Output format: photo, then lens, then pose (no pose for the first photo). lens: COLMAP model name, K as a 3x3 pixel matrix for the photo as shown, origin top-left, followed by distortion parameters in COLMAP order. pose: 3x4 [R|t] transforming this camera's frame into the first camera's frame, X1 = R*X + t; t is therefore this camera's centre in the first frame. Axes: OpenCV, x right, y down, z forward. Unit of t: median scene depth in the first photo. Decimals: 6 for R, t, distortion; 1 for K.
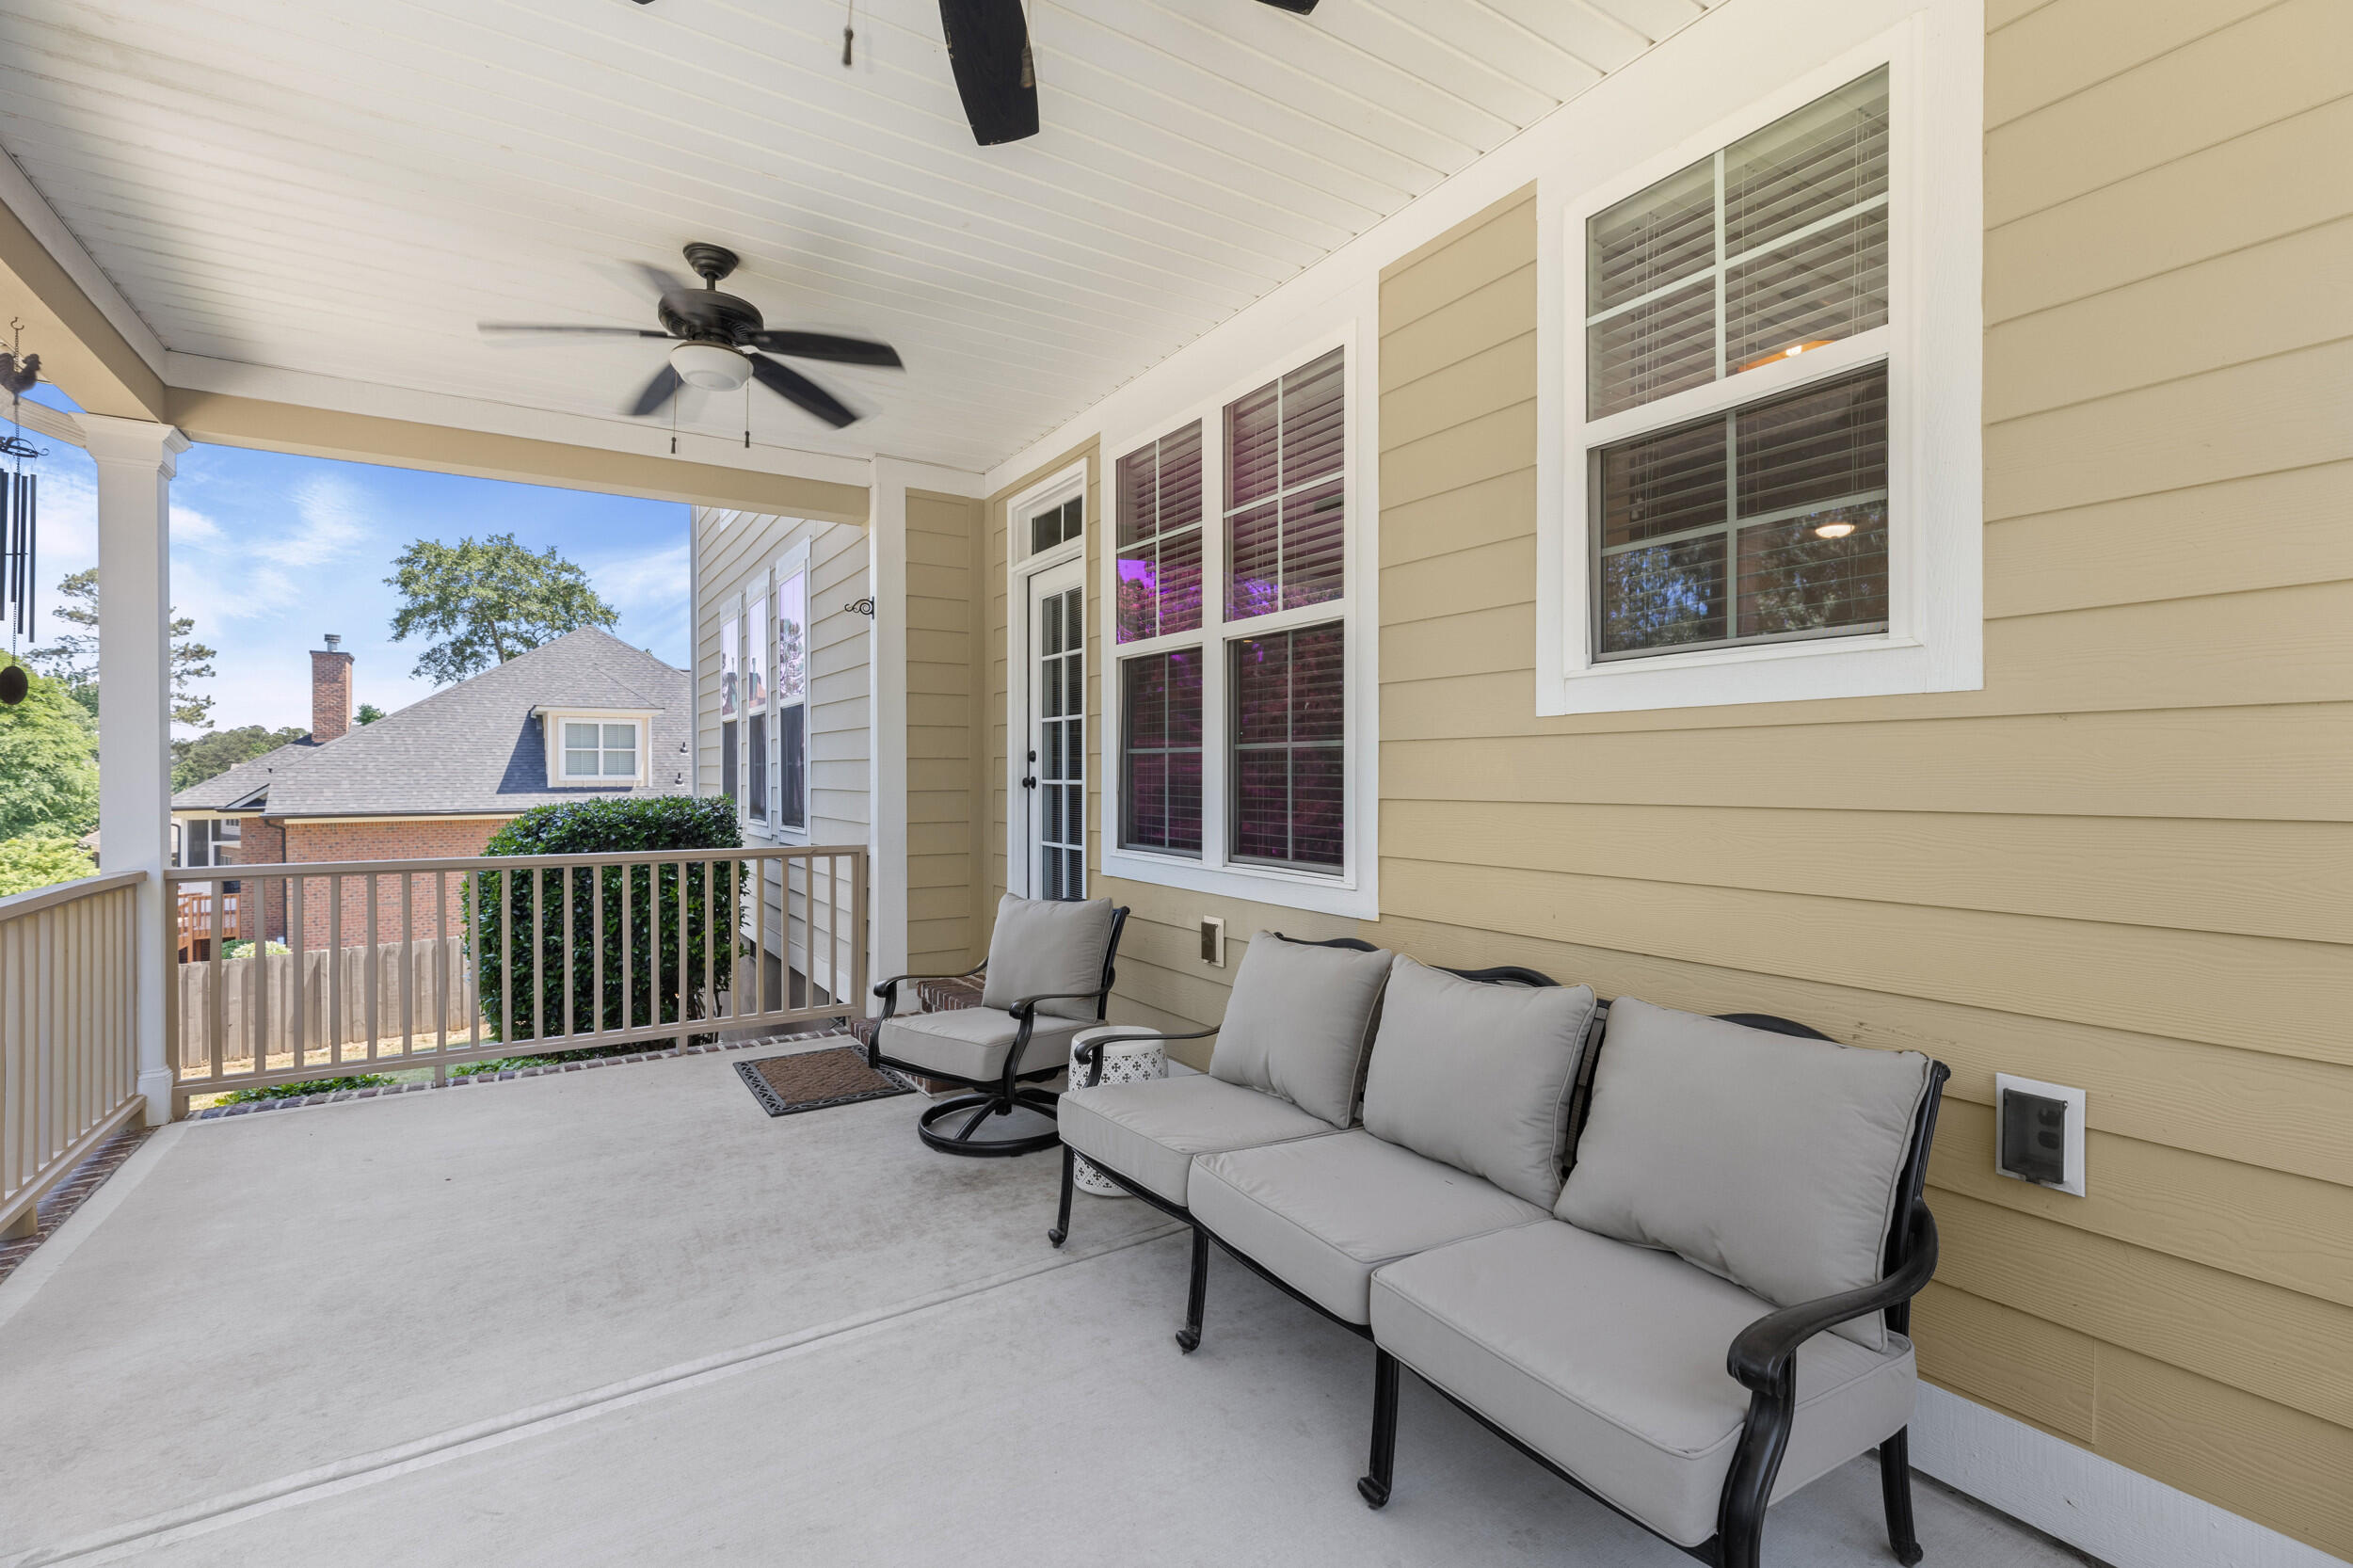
lens RADIAL K [[1041.7, 0, 1176.5], [0, 1041.7, 784.0], [0, 0, 1]] dist [-0.029302, 0.000103]
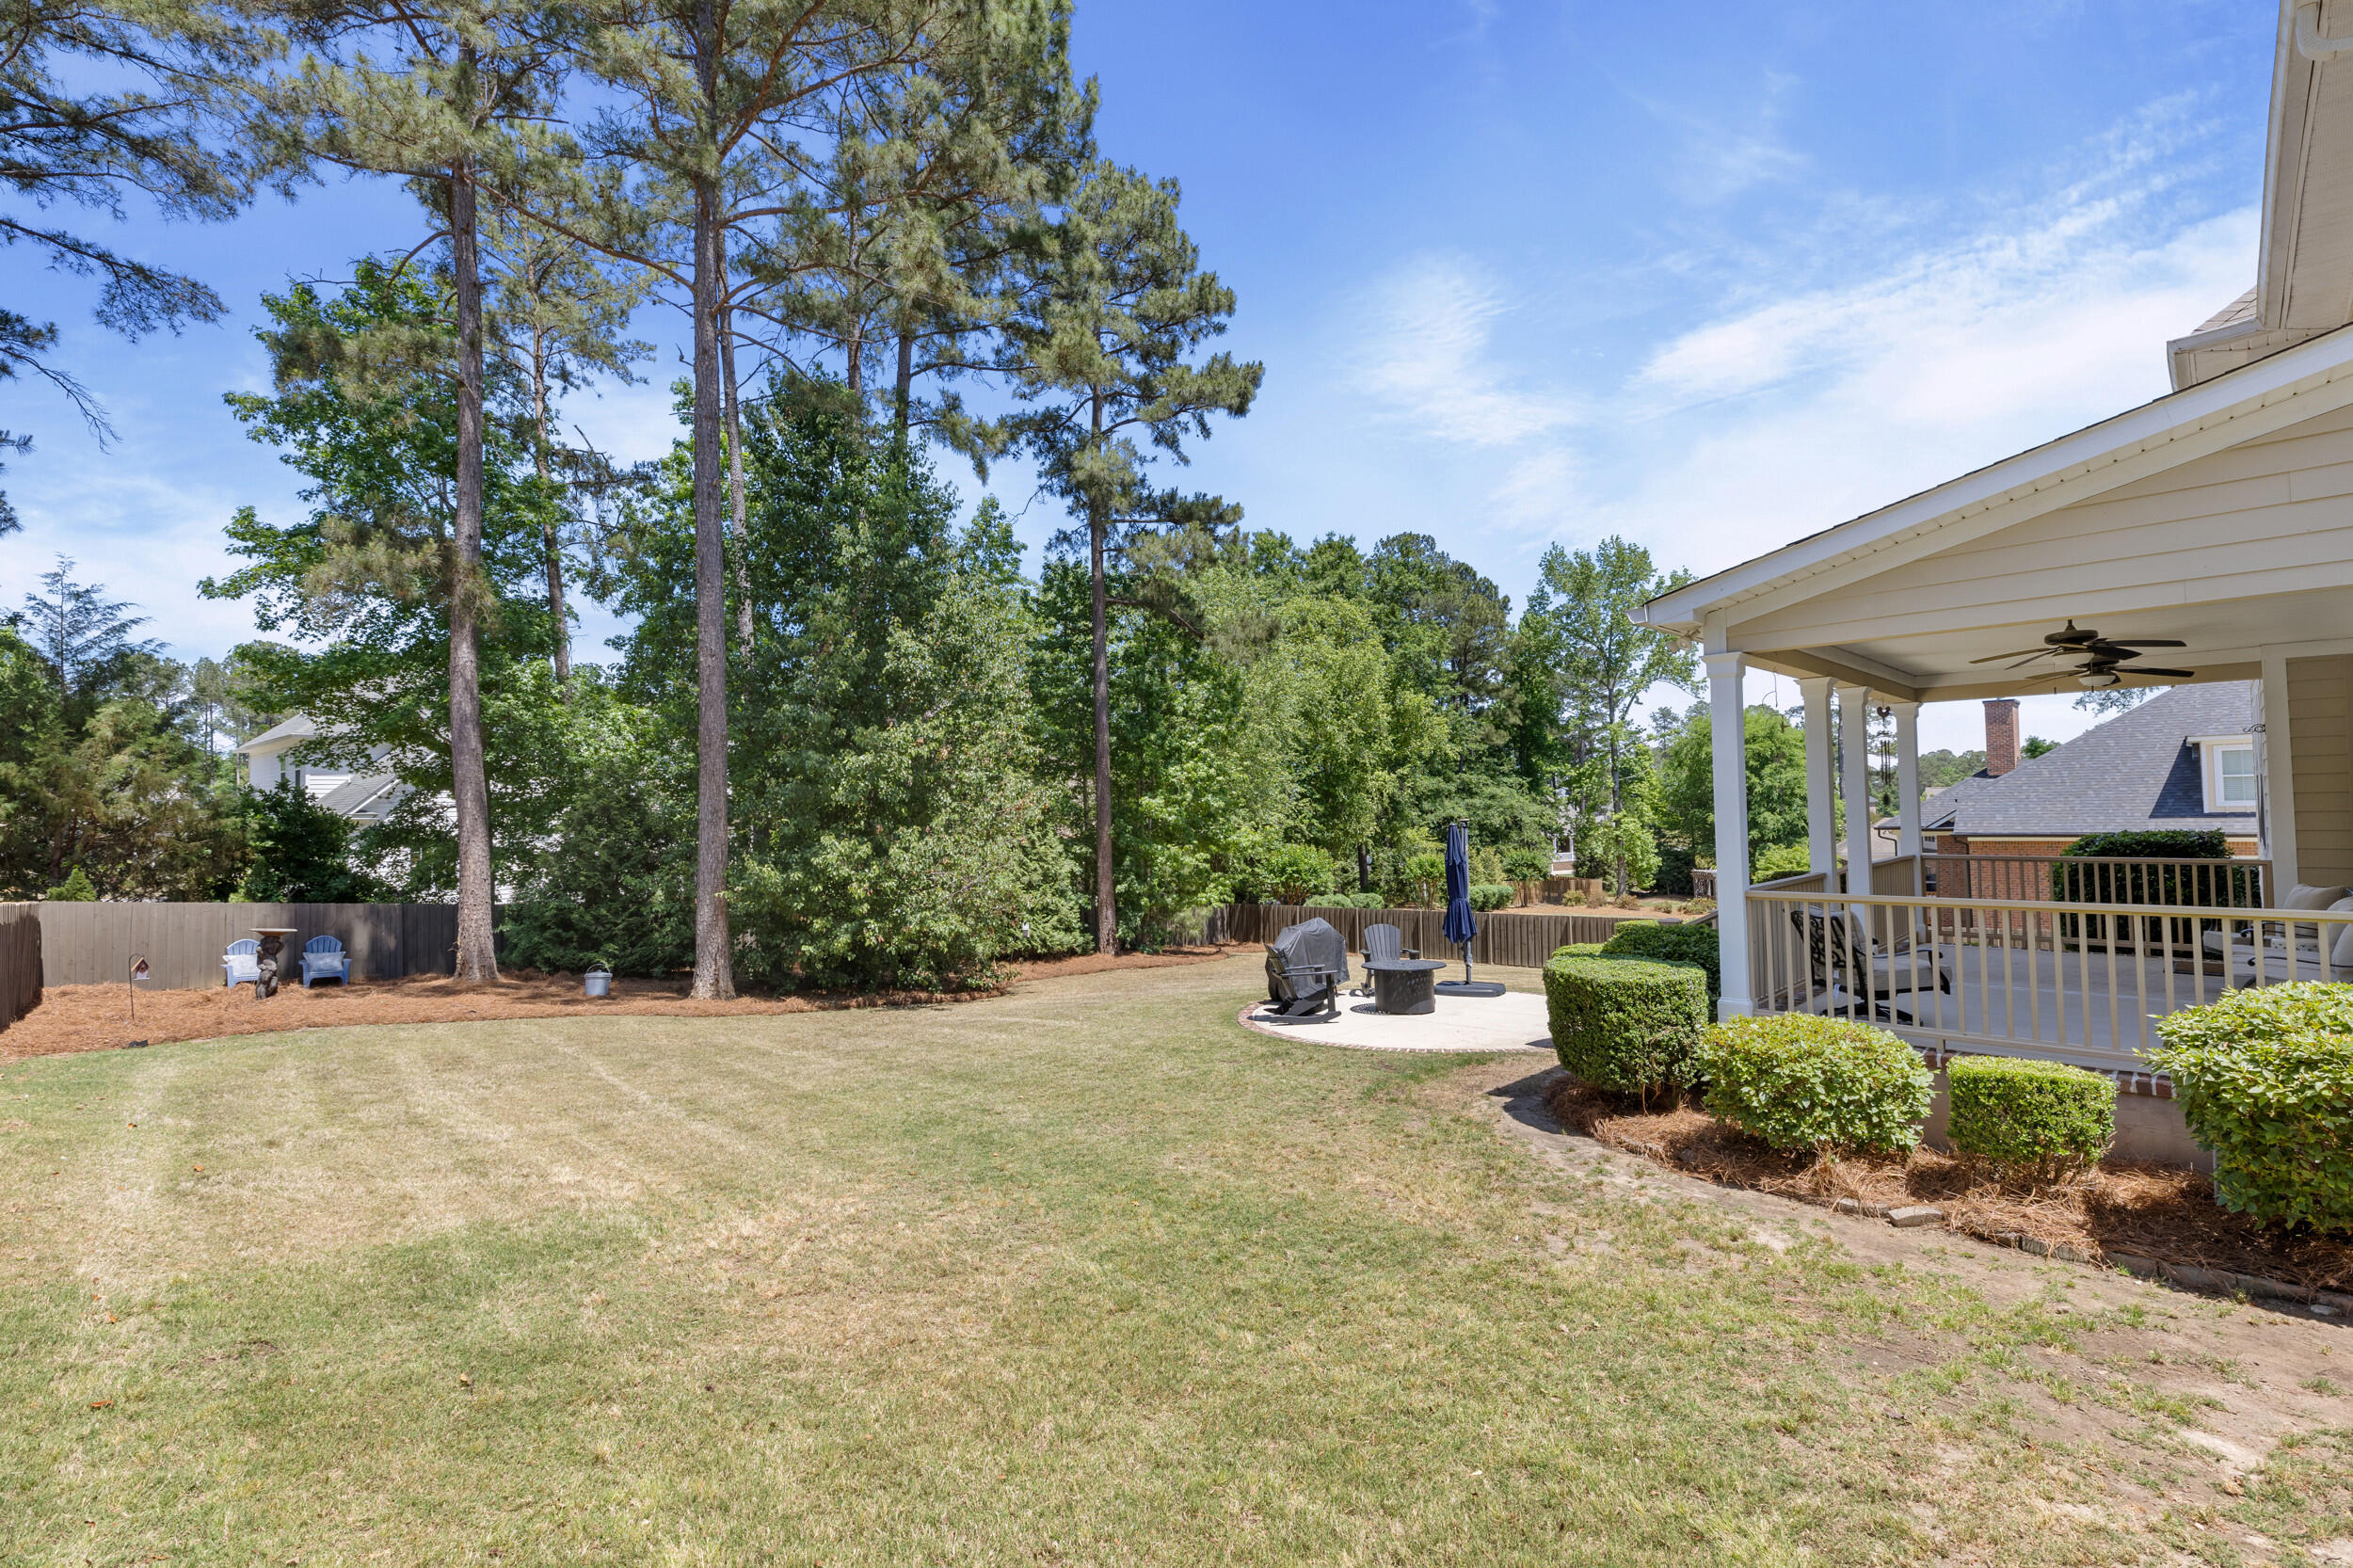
lens RADIAL K [[1041.7, 0, 1176.5], [0, 1041.7, 784.0], [0, 0, 1]] dist [-0.029302, 0.000103]
pose [[0.191655, -0.024160, -0.981165, 0.200784], [0.005947, 0.999707, -0.023455, -0.007825], [0.981444, -0.001339, 0.191743, -0.226738]]
